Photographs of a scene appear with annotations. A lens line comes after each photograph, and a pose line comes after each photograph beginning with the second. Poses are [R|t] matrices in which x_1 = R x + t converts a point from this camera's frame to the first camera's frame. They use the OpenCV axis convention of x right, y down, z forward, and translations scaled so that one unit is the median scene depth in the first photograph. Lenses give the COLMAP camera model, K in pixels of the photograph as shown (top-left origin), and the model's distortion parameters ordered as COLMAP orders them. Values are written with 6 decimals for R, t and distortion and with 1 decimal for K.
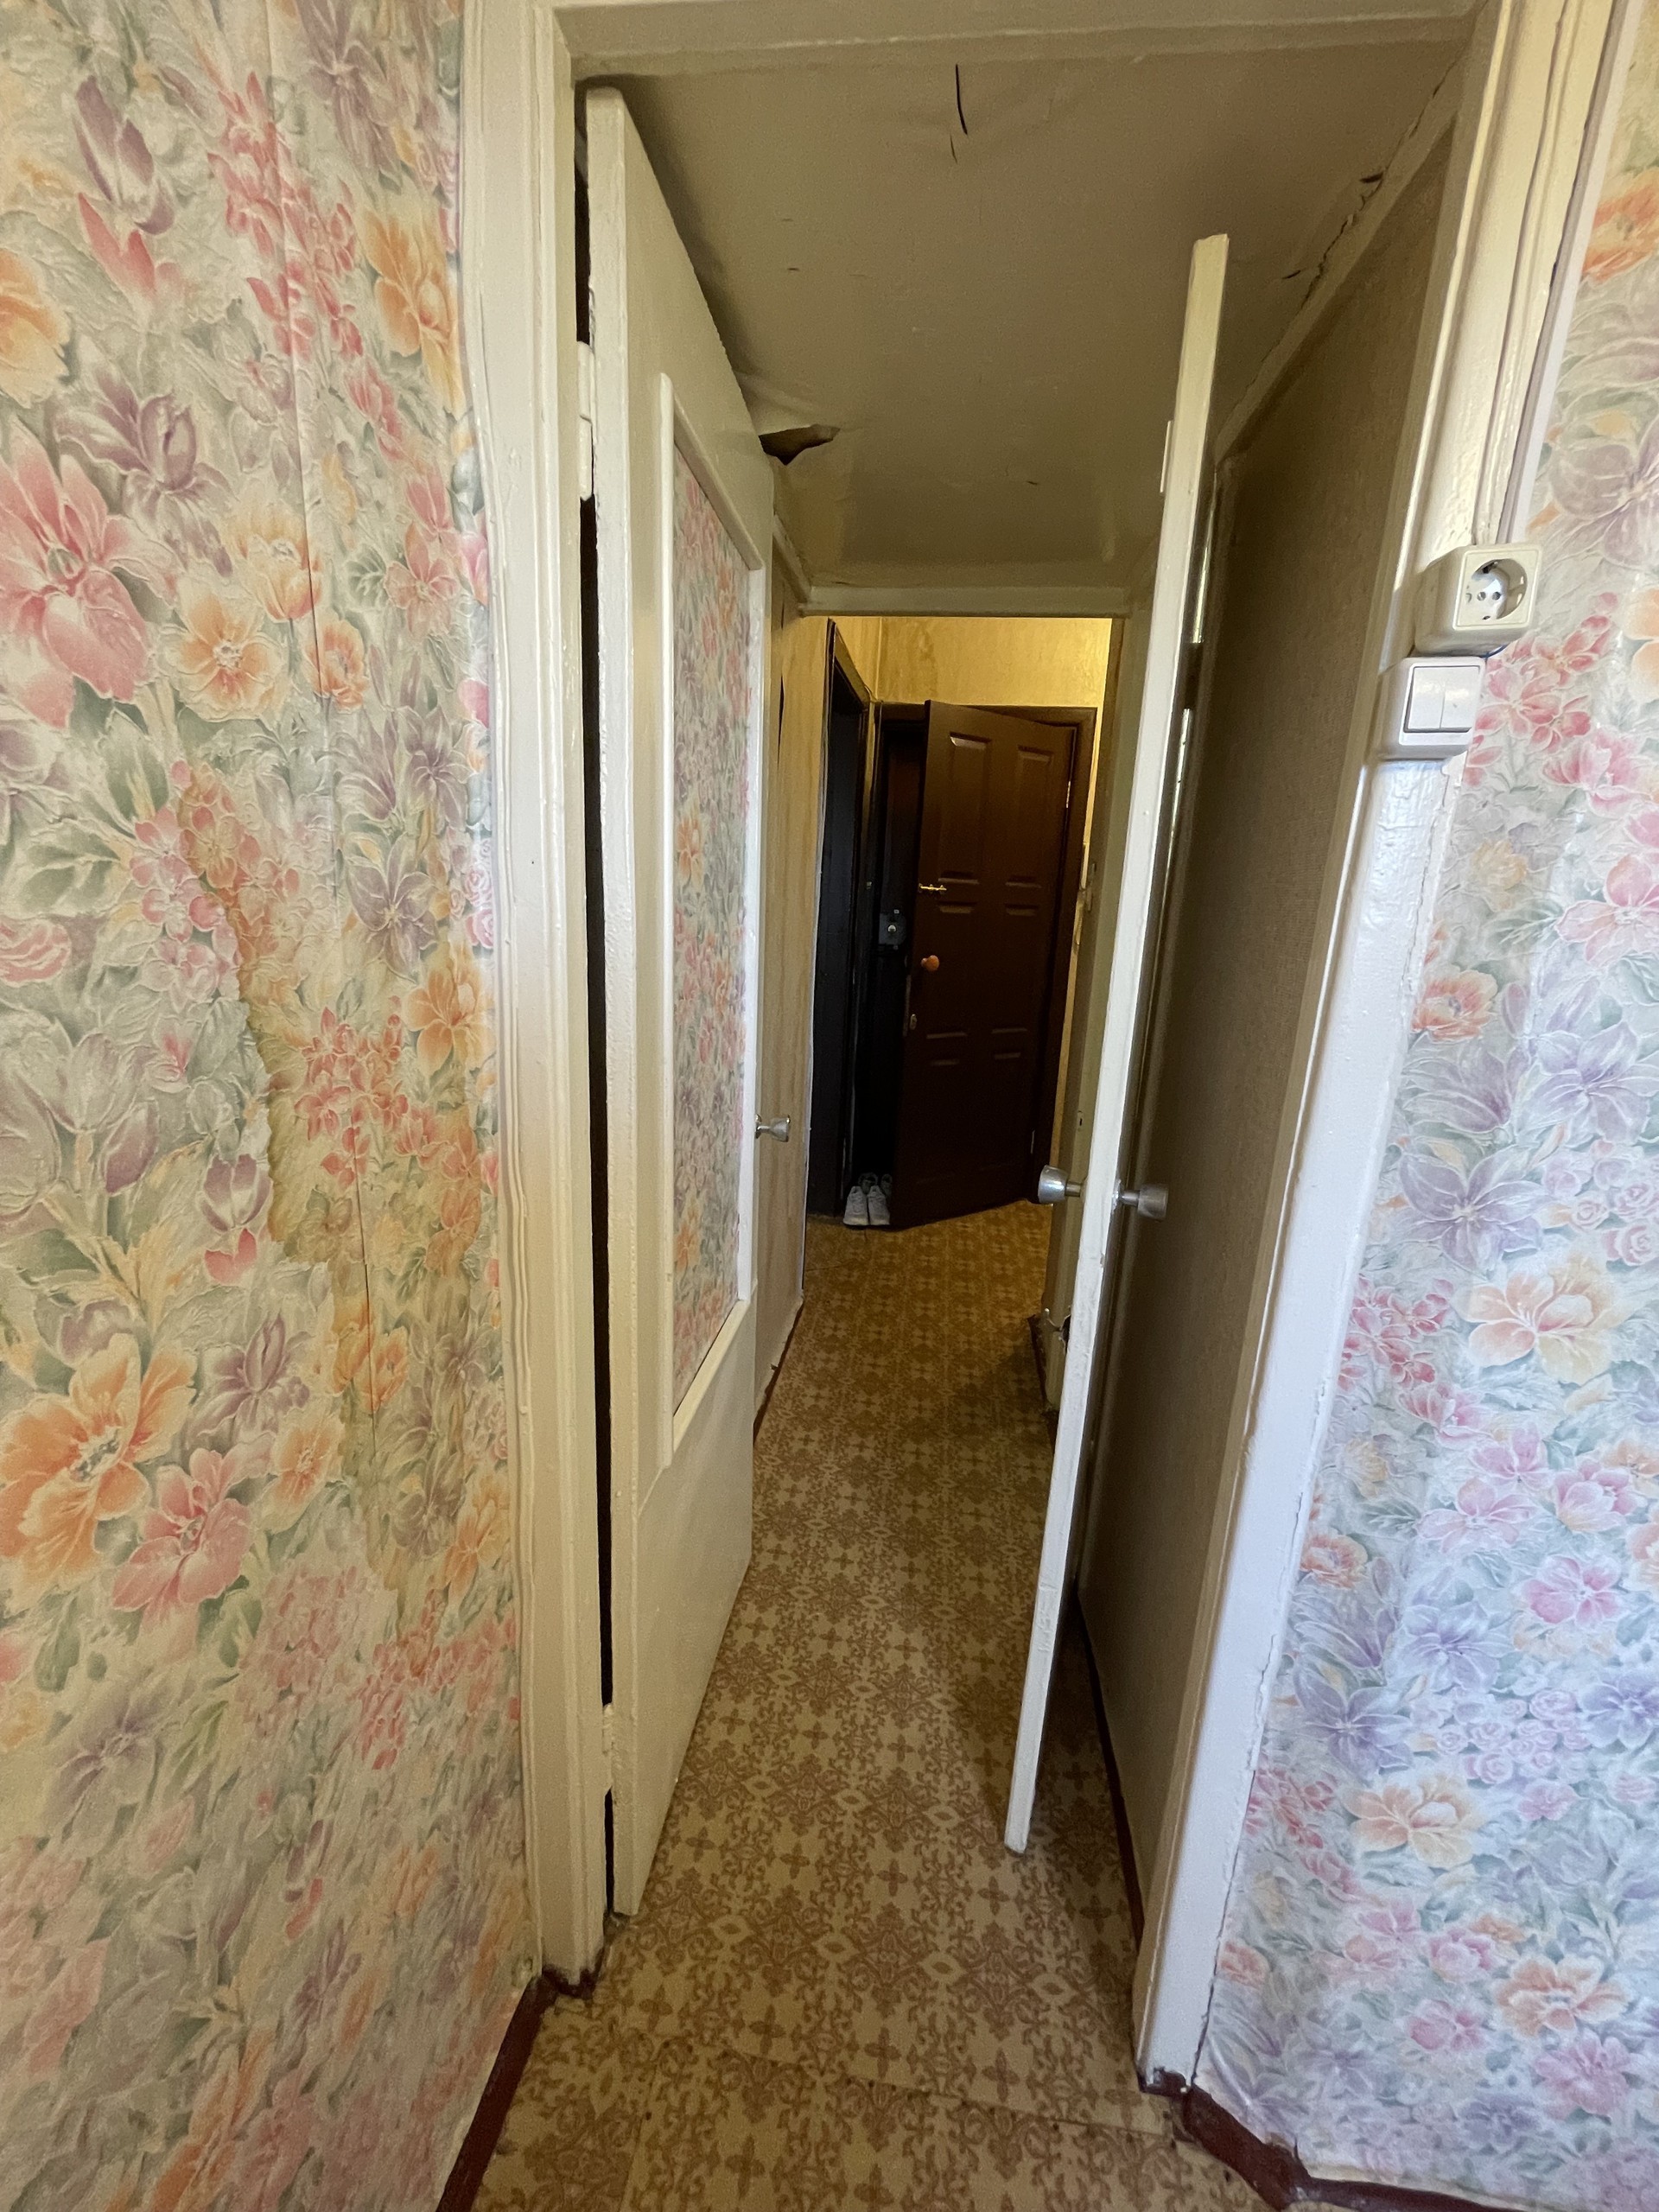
lens RADIAL K [[890.4, 0, 826.6], [0, 890.4, 1111.8], [0, 0, 1]] dist [-0.003964, 0.000490]
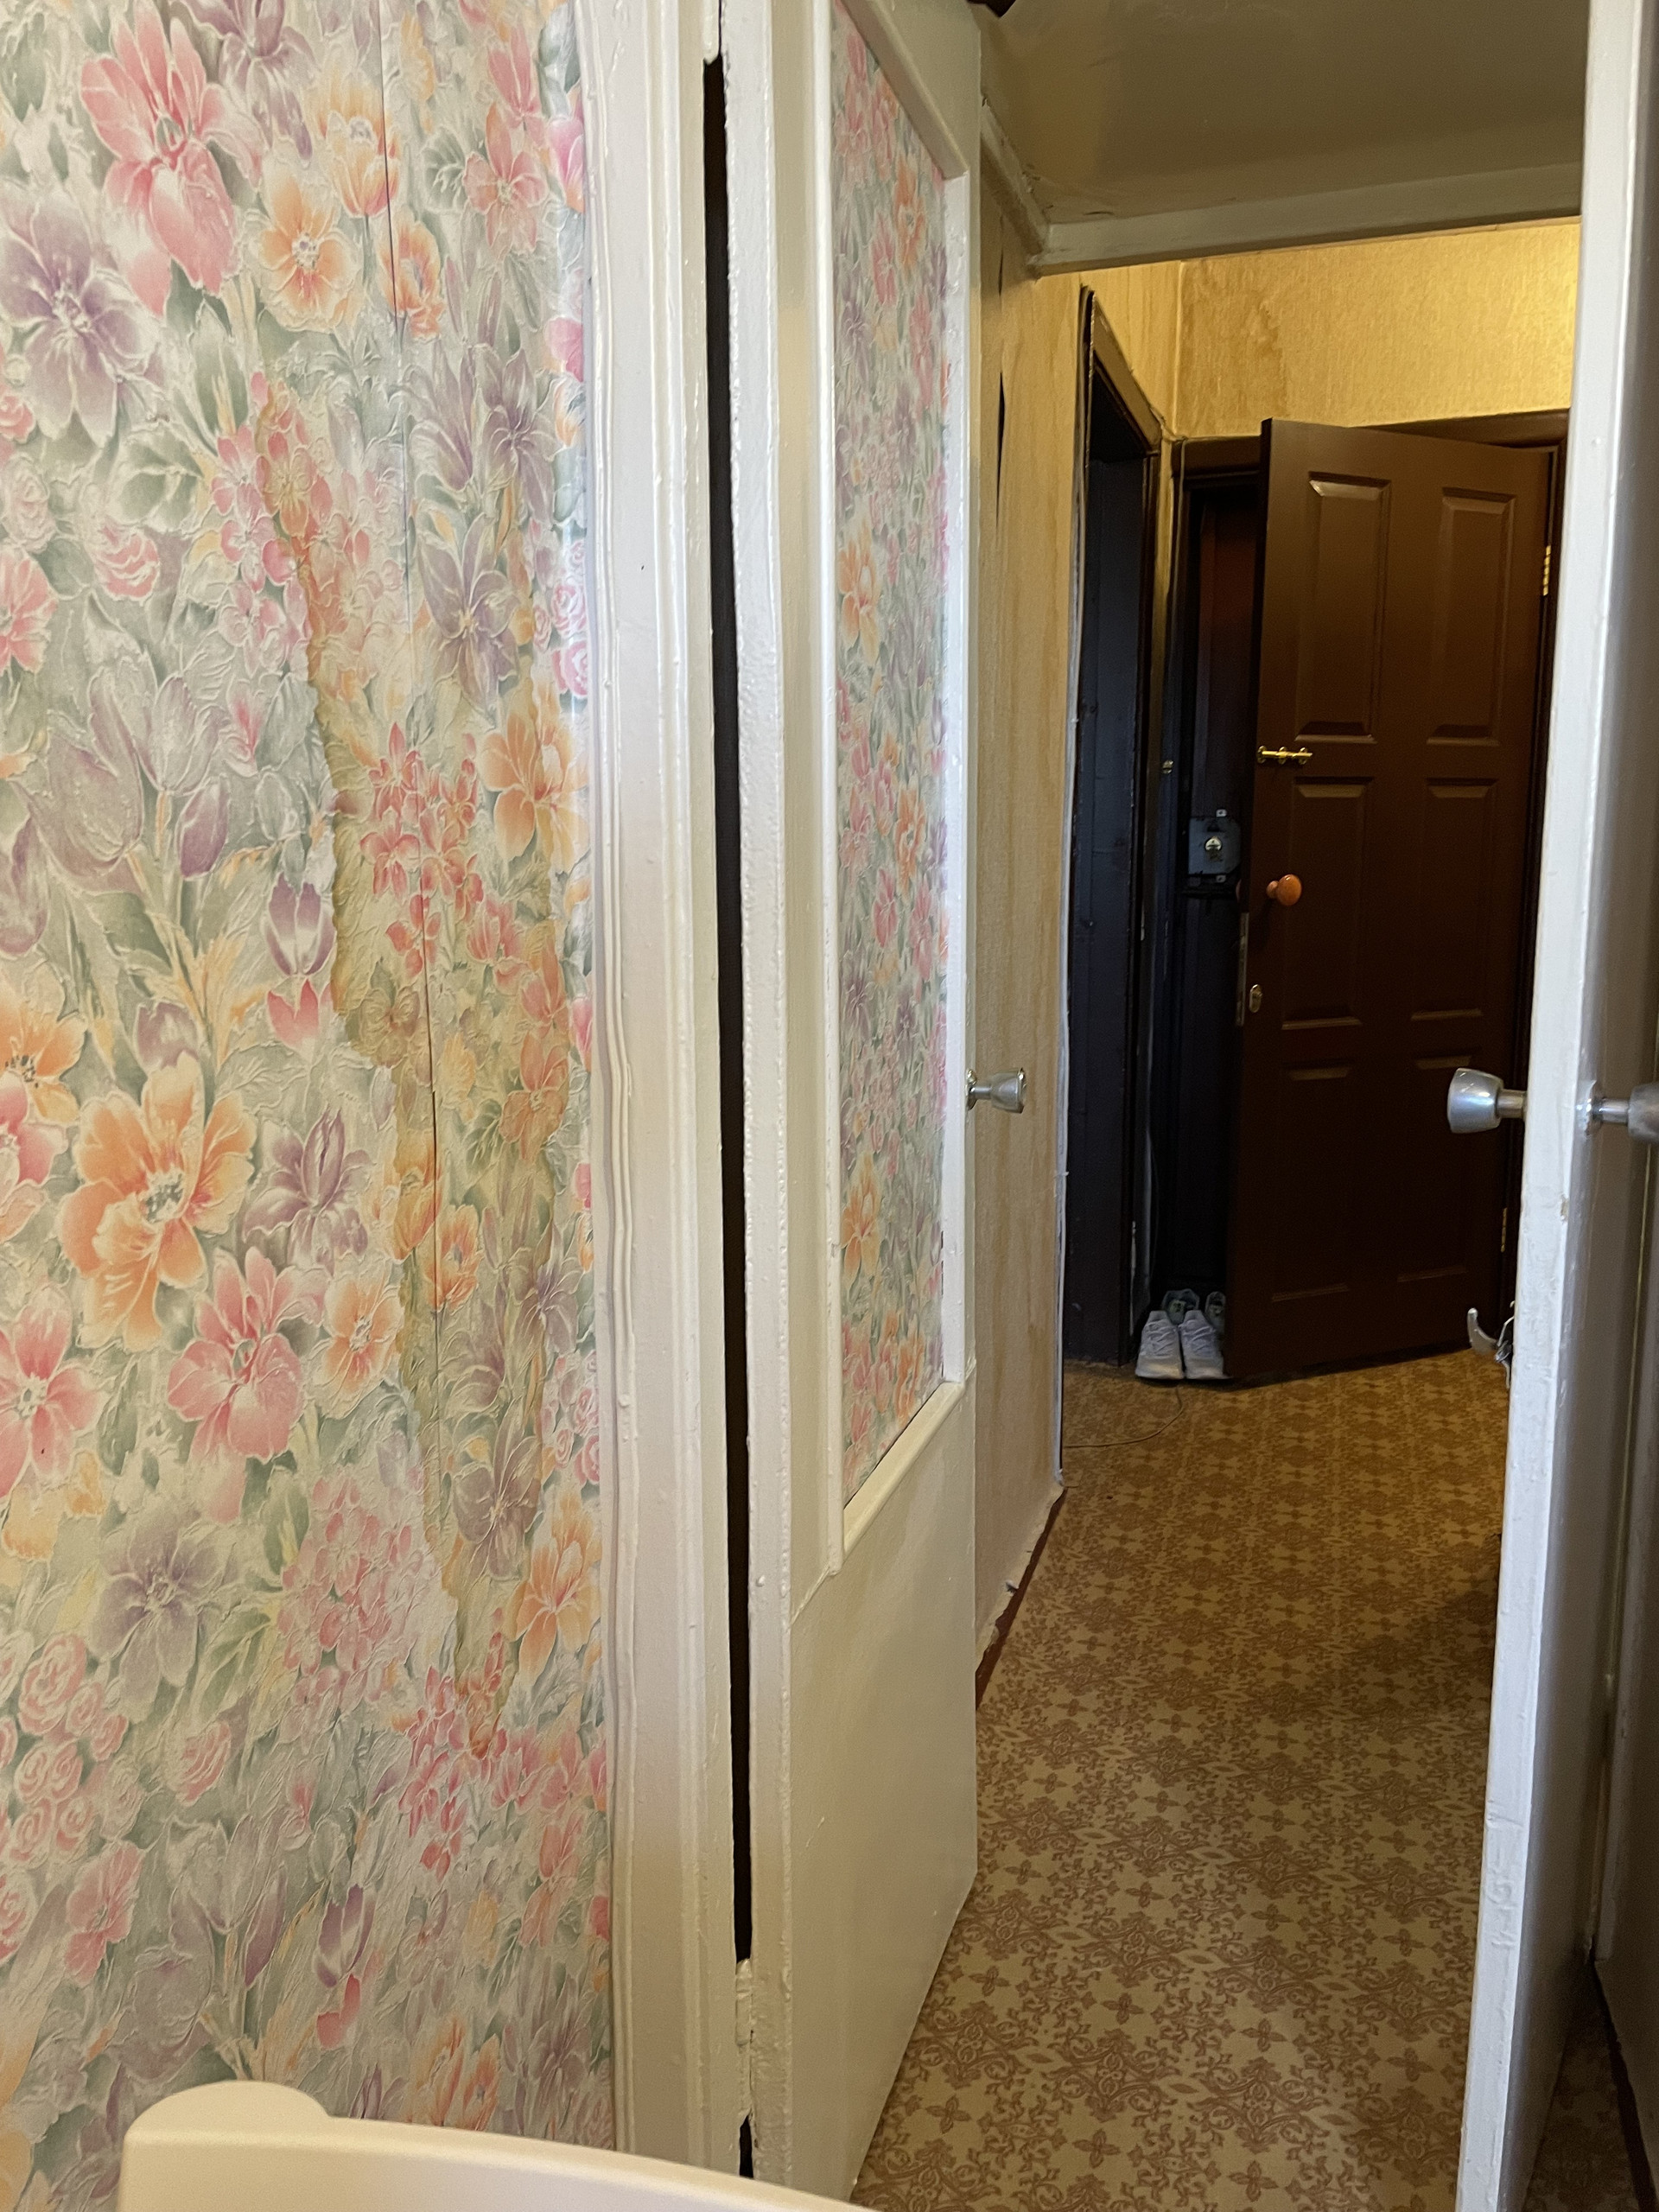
lens RADIAL K [[1673.9, 0, 810.9], [0, 1673.9, 1142.0], [0, 0, 1]] dist [0.084222, -0.102081]
pose [[0.984546, -0.024563, -0.173395, 0.020880], [0.010963, 0.996818, -0.078960, 0.269890], [0.174783, 0.075839, 0.981682, -0.246057]]
